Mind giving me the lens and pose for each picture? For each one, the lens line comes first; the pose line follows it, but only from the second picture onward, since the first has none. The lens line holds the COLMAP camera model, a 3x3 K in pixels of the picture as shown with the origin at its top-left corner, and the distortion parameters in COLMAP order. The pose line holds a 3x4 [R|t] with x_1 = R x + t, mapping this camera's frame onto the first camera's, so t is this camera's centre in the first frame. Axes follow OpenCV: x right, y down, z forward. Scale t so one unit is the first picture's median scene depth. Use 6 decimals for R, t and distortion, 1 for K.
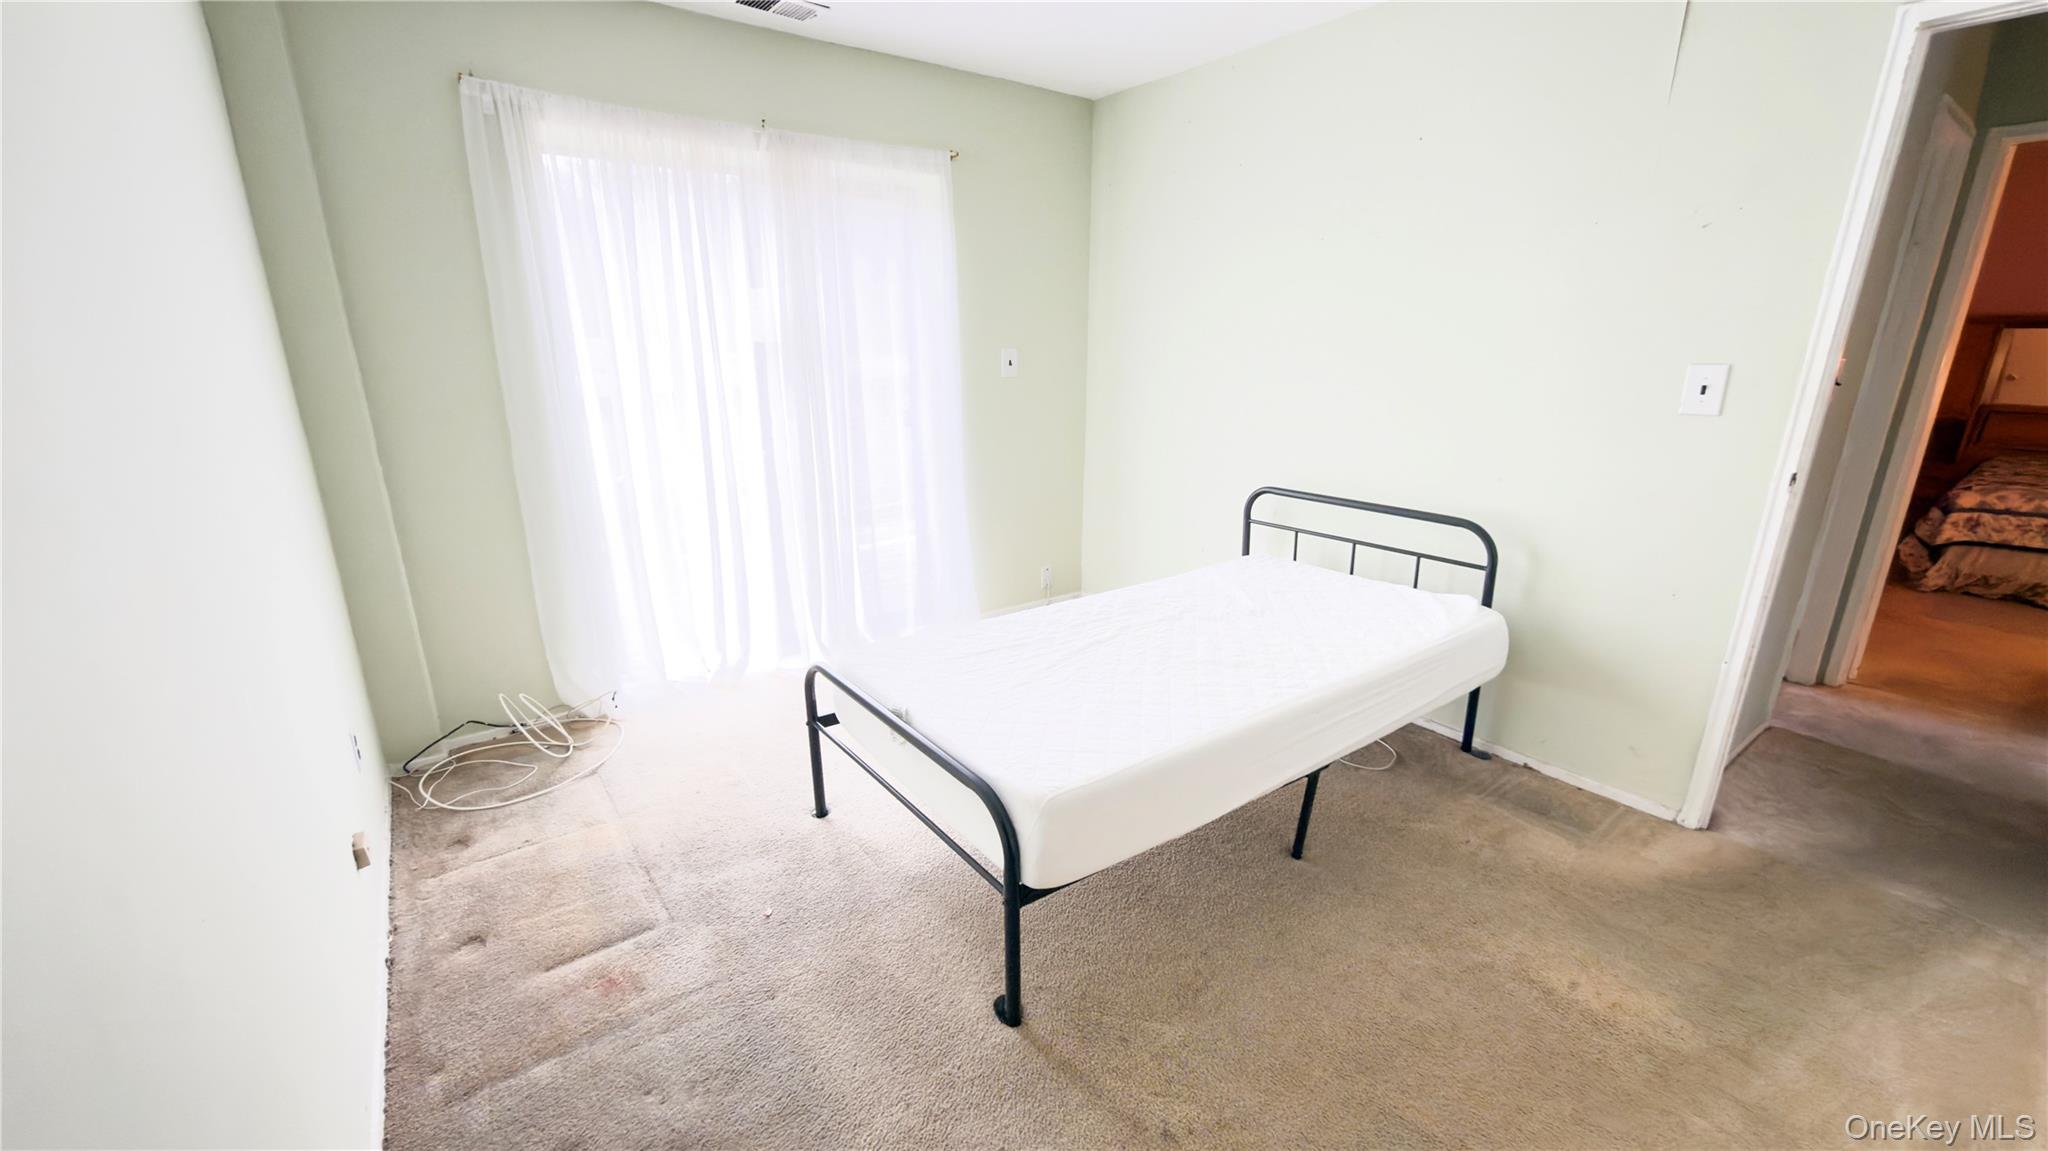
lens RADIAL K [[812.7, 0, 1024.0], [0, 812.7, 575.5], [0, 0, 1]] dist [-0.001520, -0.000161]
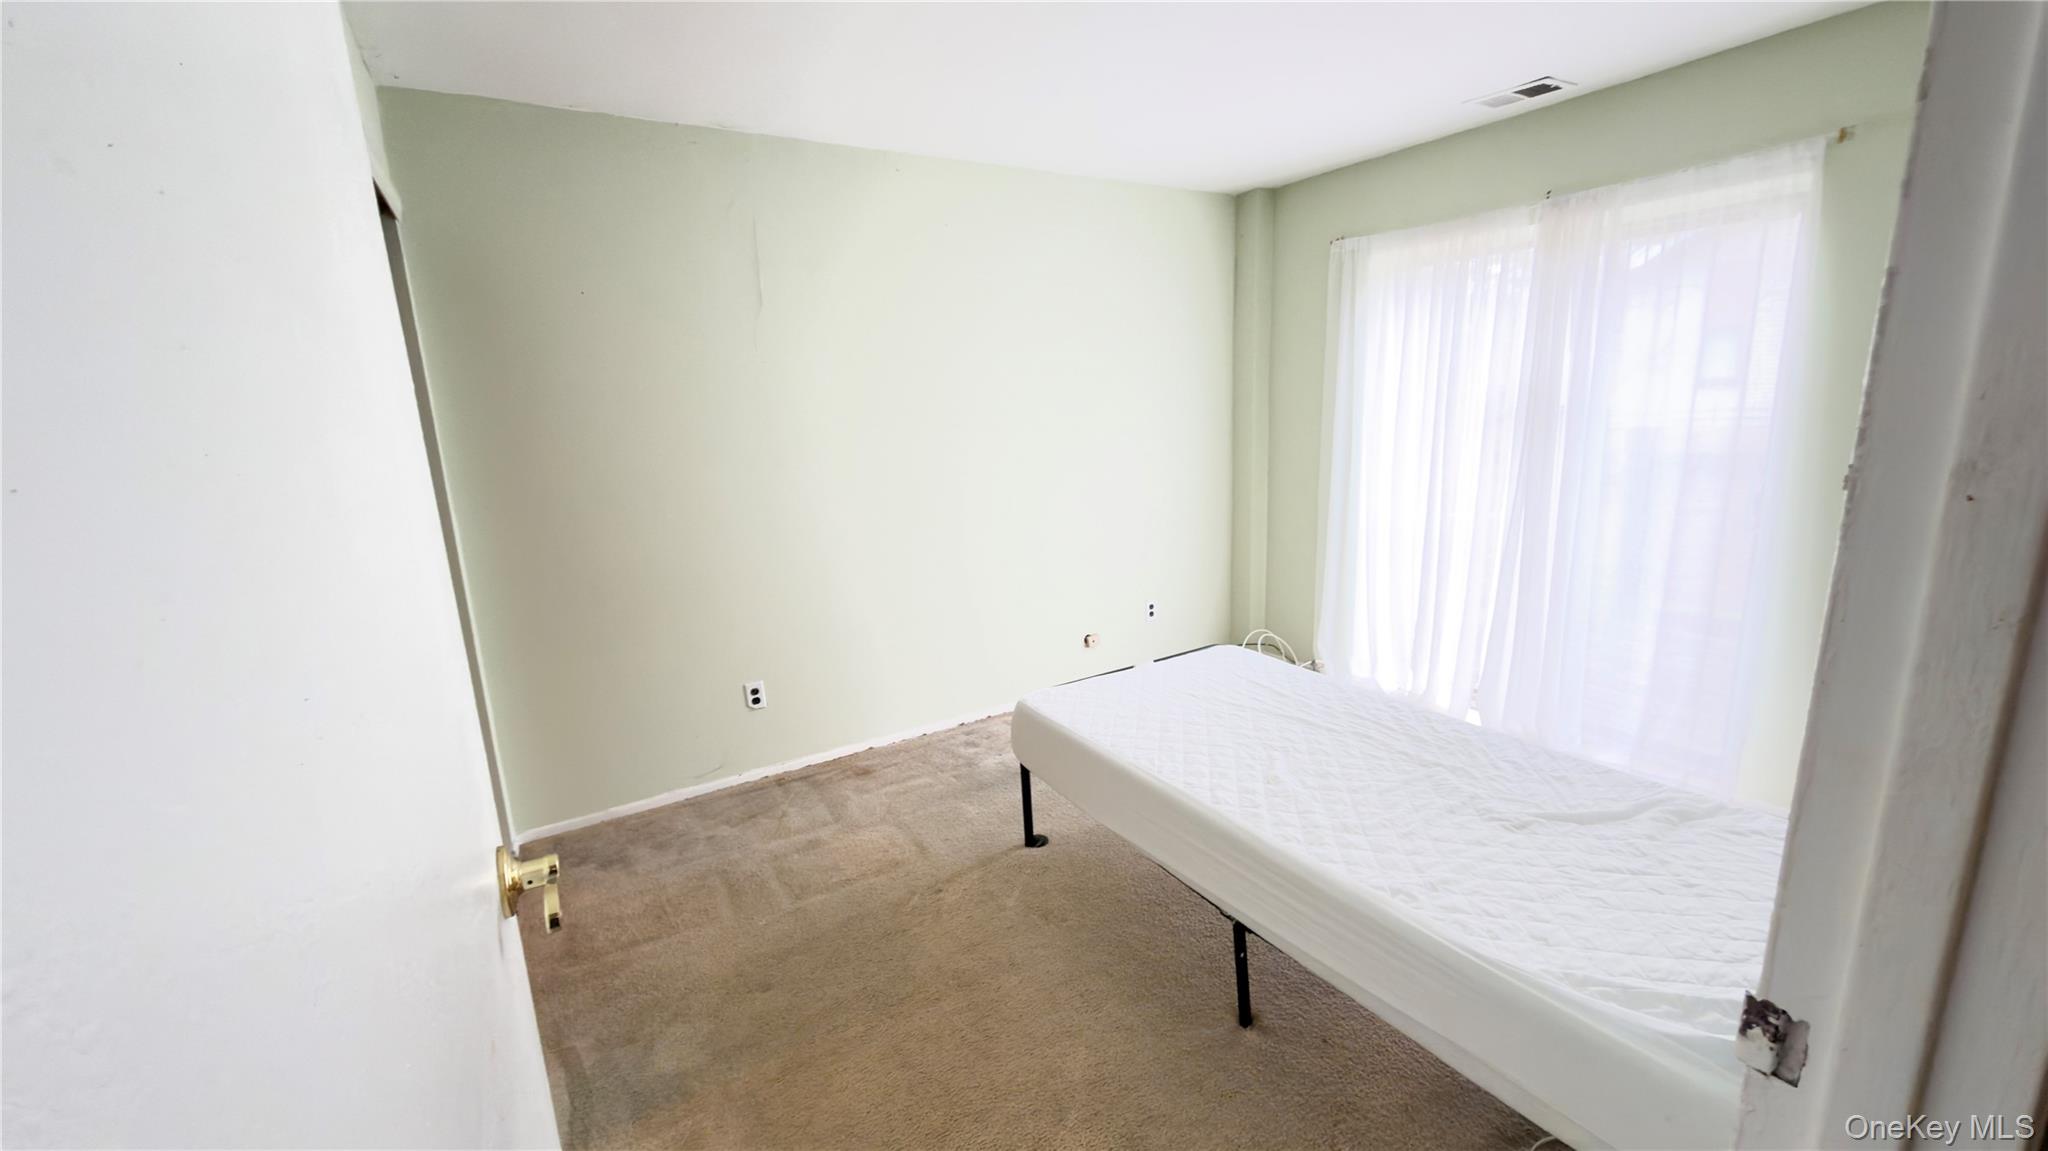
lens RADIAL K [[812.7, 0, 1024.0], [0, 812.7, 575.5], [0, 0, 1]] dist [-0.001520, -0.000161]
pose [[-0.074681, 0.211097, -0.974608, 0.964691], [-0.242680, 0.944107, 0.223086, -0.206554], [0.967227, 0.253178, -0.019278, 0.593756]]
